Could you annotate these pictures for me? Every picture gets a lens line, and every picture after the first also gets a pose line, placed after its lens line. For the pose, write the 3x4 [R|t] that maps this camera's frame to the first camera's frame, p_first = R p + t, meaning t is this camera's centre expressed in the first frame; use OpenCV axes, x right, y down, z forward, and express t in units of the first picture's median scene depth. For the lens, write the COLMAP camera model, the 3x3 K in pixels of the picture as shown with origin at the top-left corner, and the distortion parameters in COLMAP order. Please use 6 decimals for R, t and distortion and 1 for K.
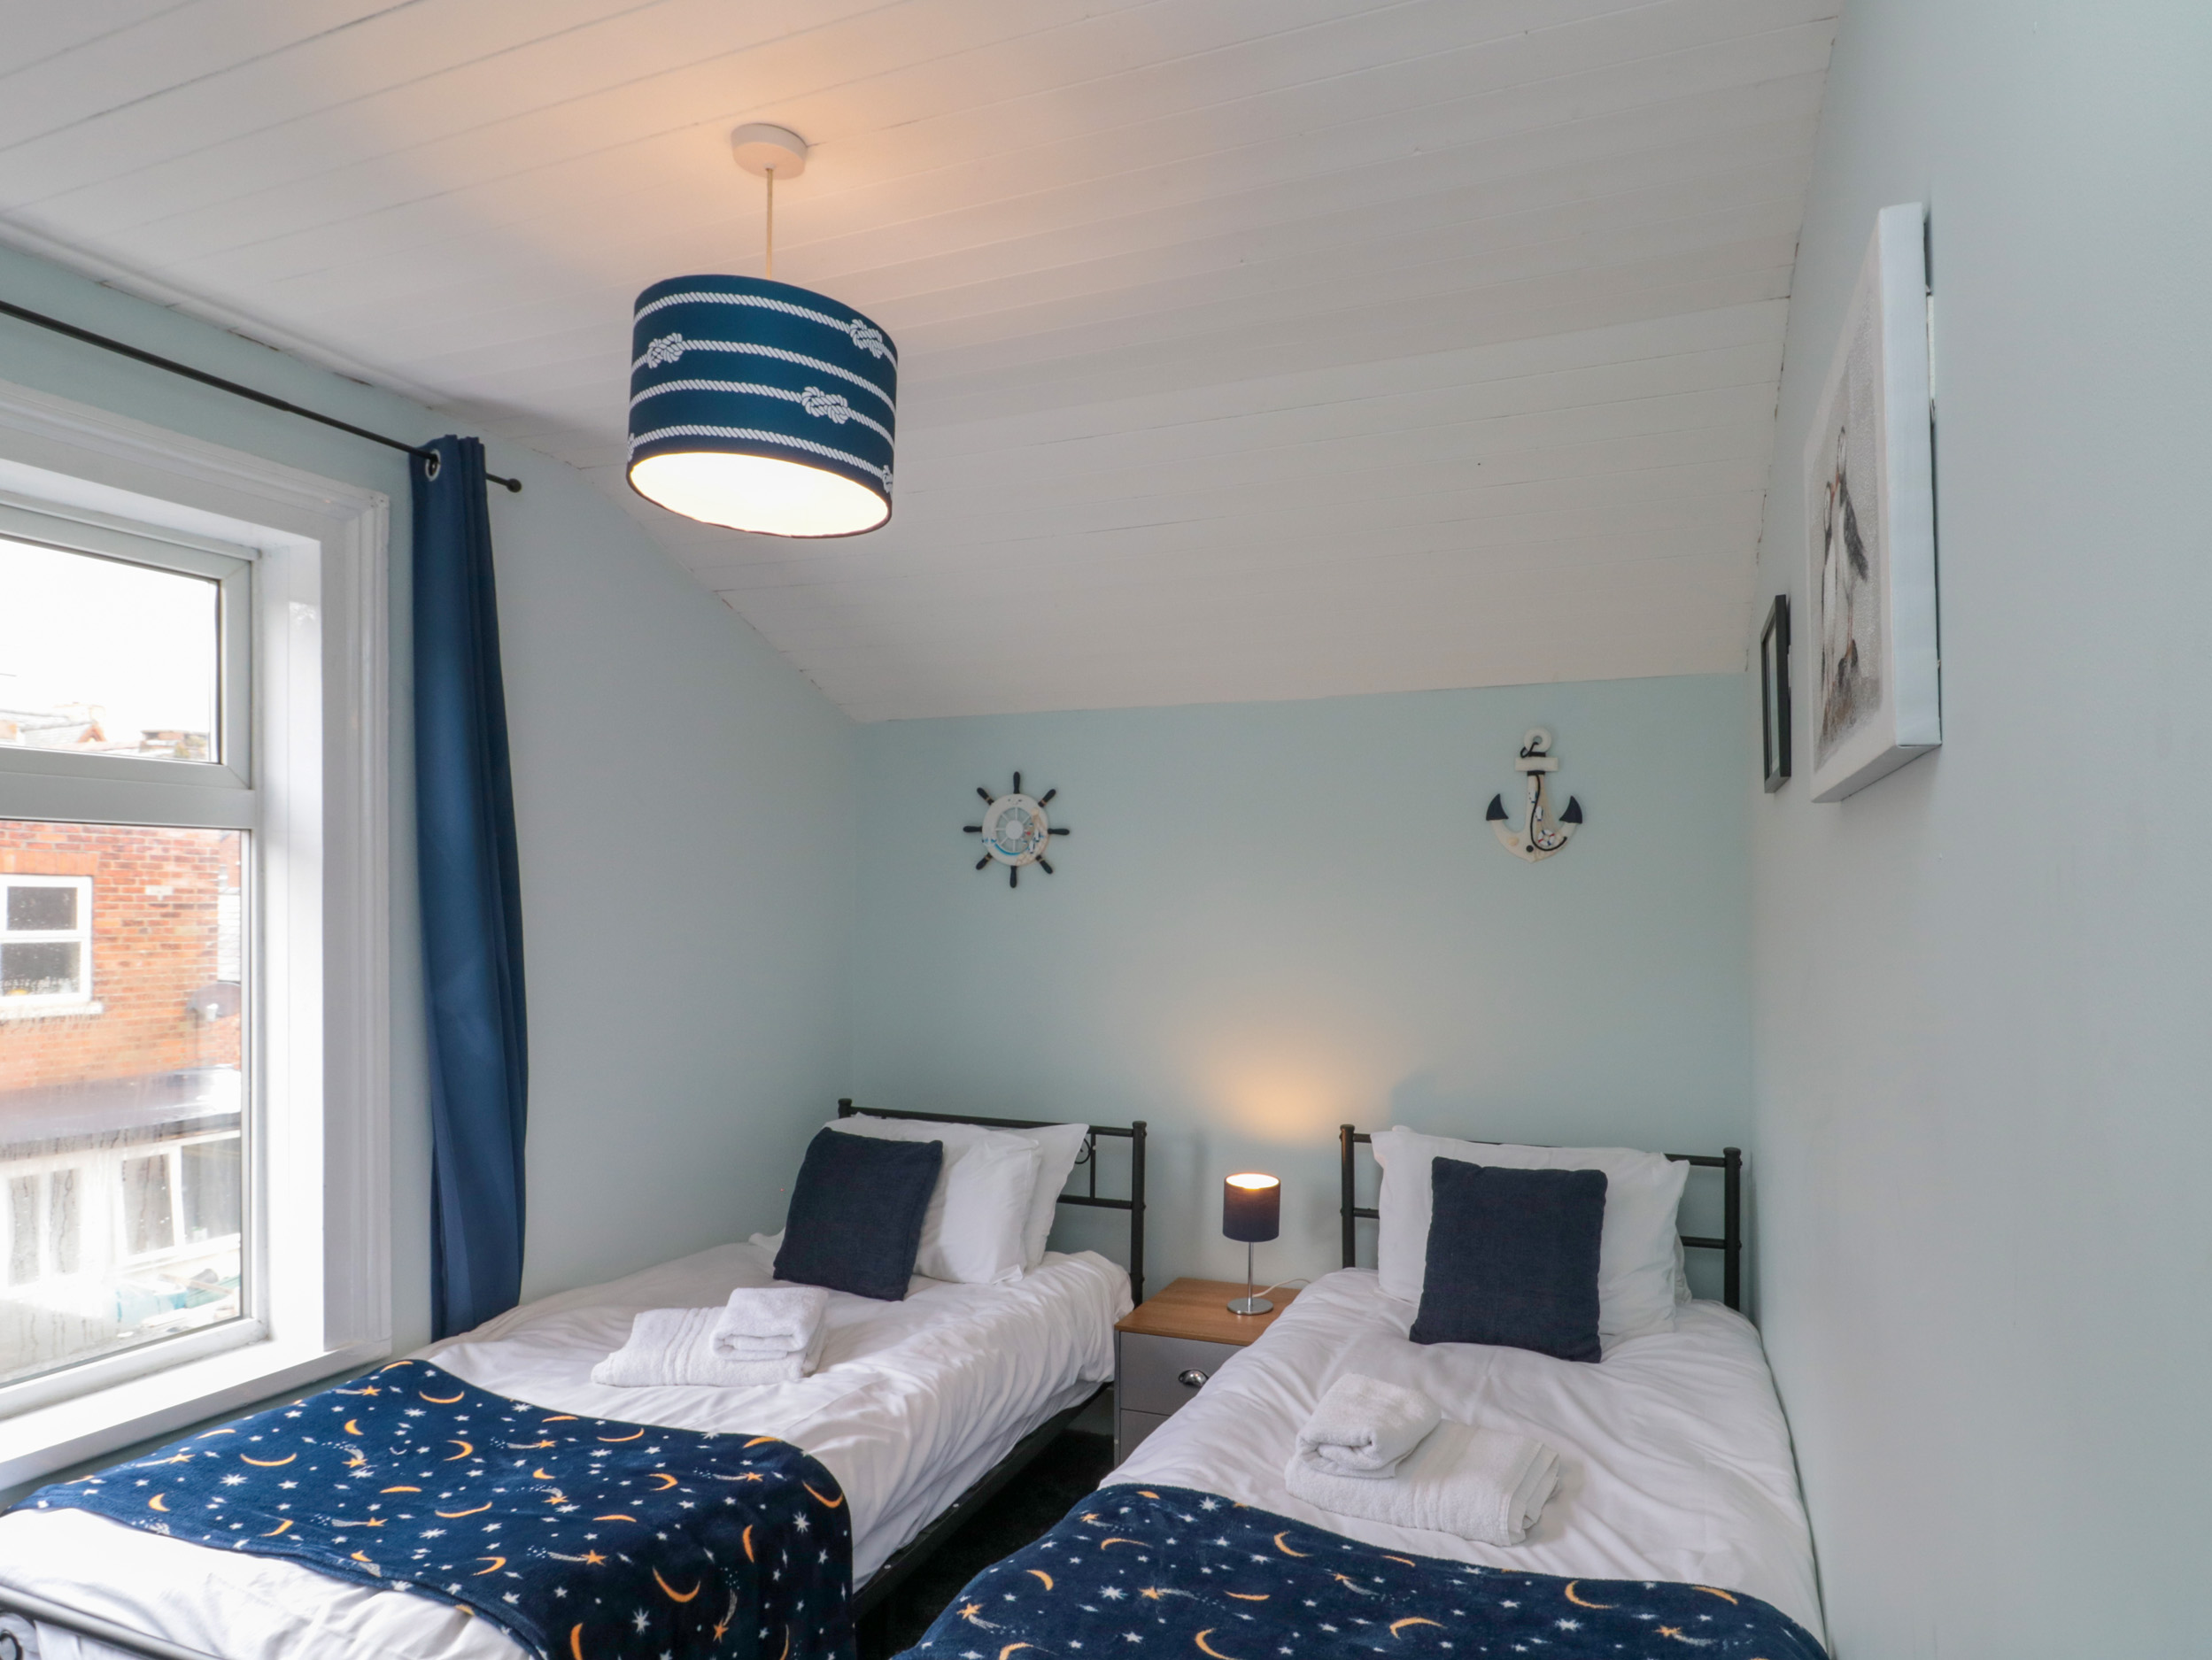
lens RADIAL K [[1256.4, 0, 1186.5], [0, 1256.4, 890.1], [0, 0, 1]] dist [-0.011637, 0.001334]
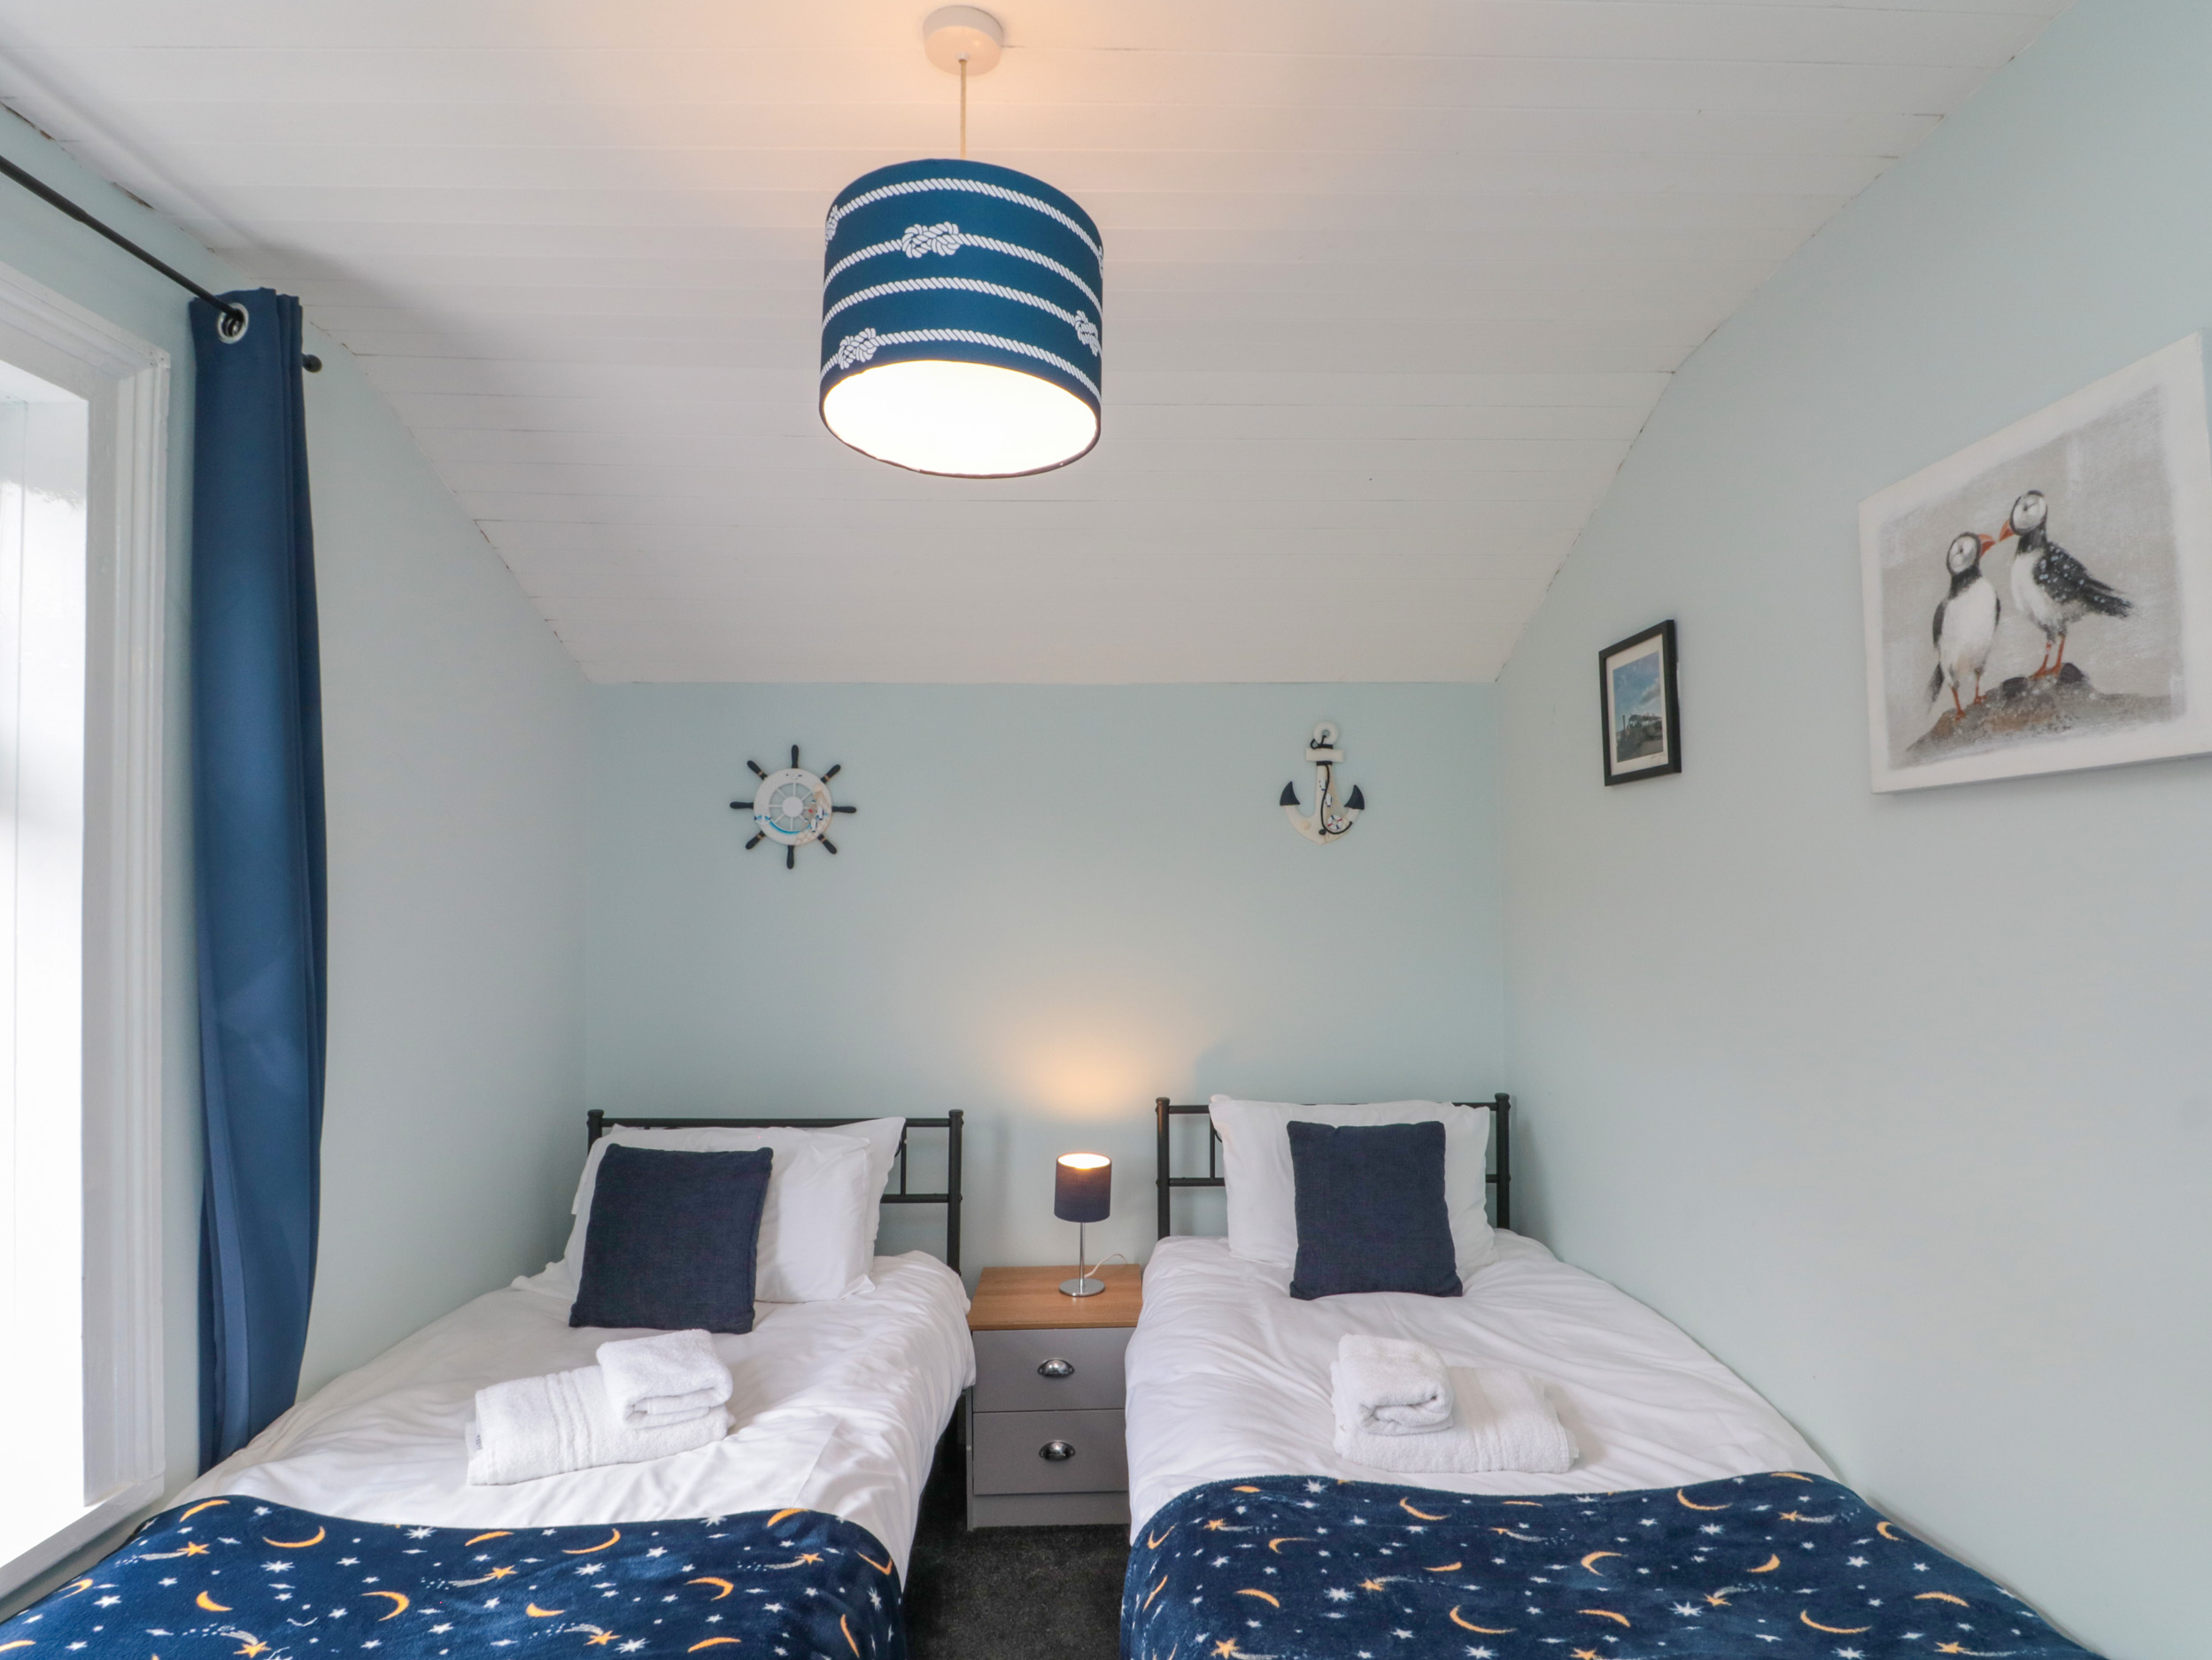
lens RADIAL K [[1202.4, 0, 1115.3], [0, 1202.4, 839.7], [0, 0, 1]] dist [-0.006435, -0.008784]
pose [[0.929161, 0.007101, 0.369608, -0.345678], [0.002886, 0.999646, -0.026461, 0.001062], [-0.369665, 0.025653, 0.928811, 0.115034]]
